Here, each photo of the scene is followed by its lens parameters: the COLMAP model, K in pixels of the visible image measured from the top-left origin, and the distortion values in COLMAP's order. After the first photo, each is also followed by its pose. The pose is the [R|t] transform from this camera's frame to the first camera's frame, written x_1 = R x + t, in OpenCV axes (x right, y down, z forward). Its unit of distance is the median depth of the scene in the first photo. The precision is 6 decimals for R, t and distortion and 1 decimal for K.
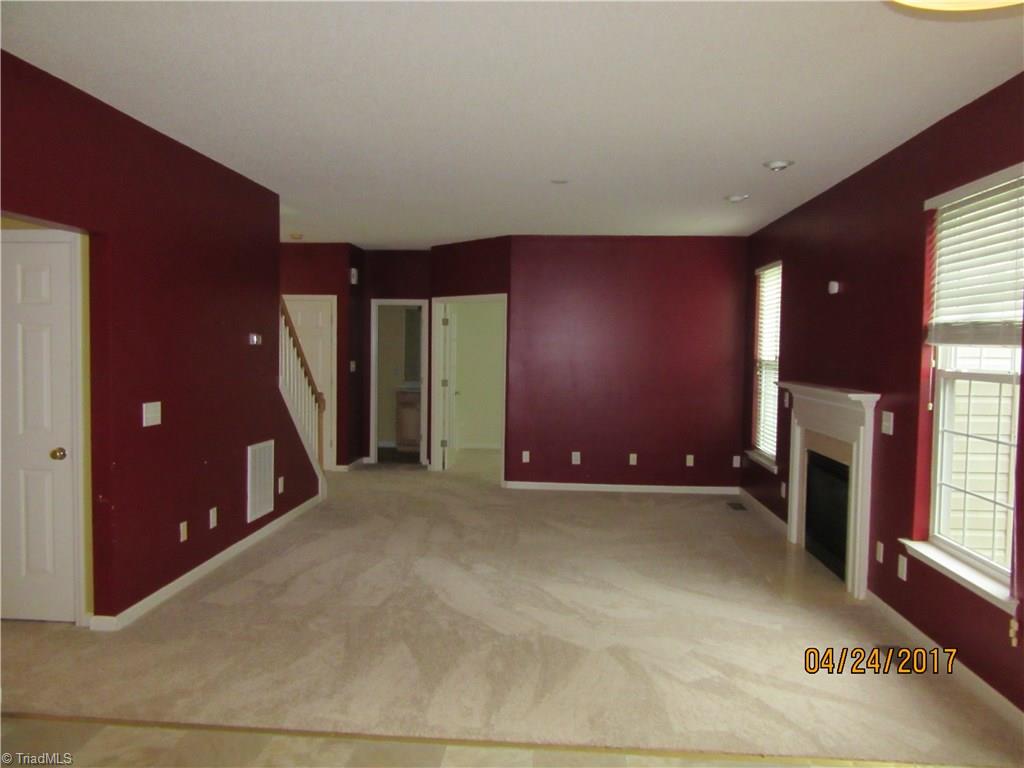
lens RADIAL K [[764.9, 0, 512.0], [0, 764.9, 384.0], [0, 0, 1]] dist [-0.043906, 0.032329]
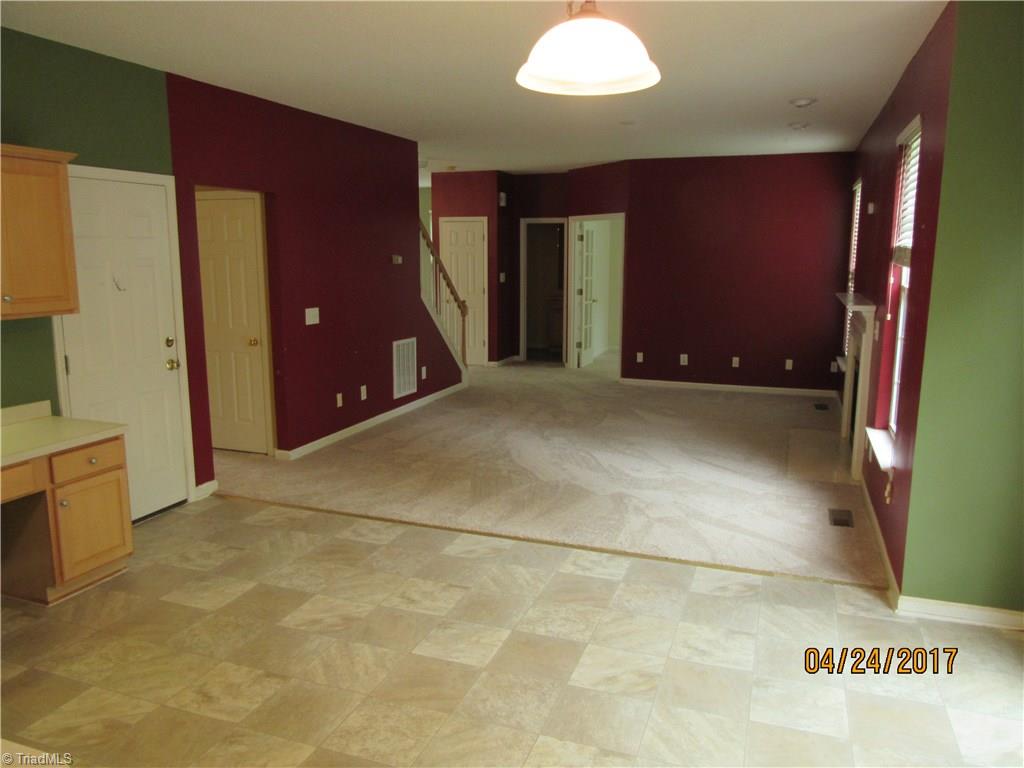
lens RADIAL K [[764.9, 0, 512.0], [0, 764.9, 384.0], [0, 0, 1]] dist [-0.043906, 0.032329]
pose [[0.960642, 0.035238, -0.275546, 0.273421], [-0.001161, 0.992423, 0.122867, -0.010424], [0.277787, -0.117711, 0.953404, -0.269094]]
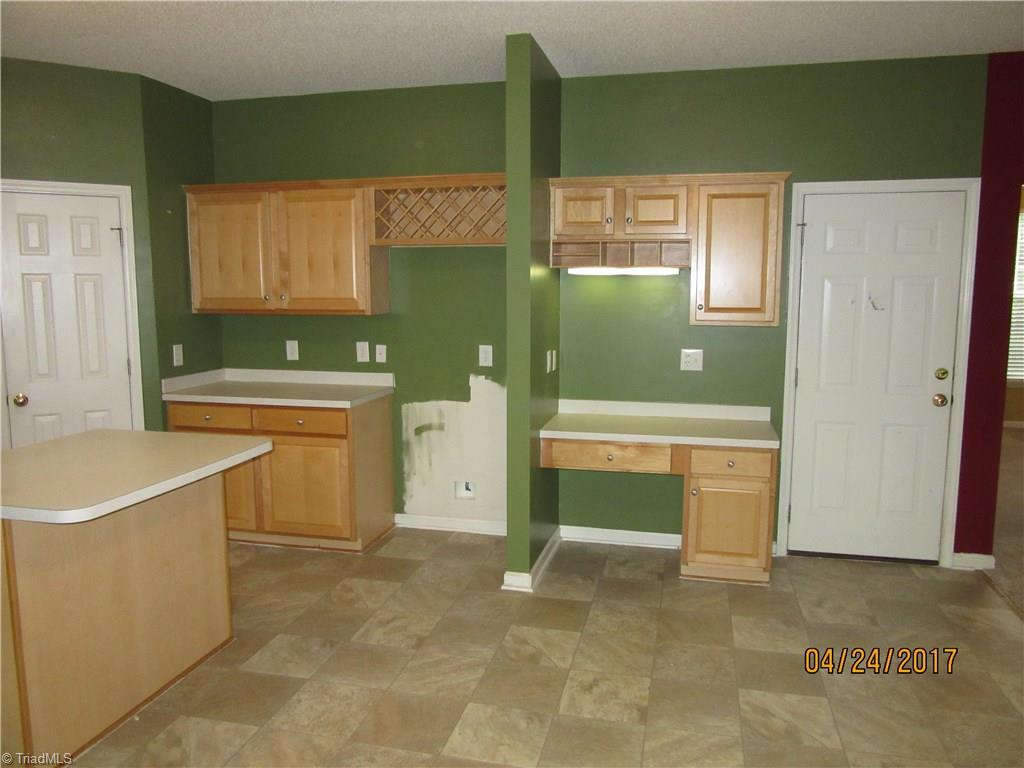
lens RADIAL K [[764.9, 0, 512.0], [0, 764.9, 384.0], [0, 0, 1]] dist [-0.043906, 0.032329]
pose [[-0.167549, 0.113988, -0.979252, 0.491701], [-0.050378, 0.991006, 0.123976, -0.012407], [0.984576, 0.070105, -0.160300, 0.248970]]
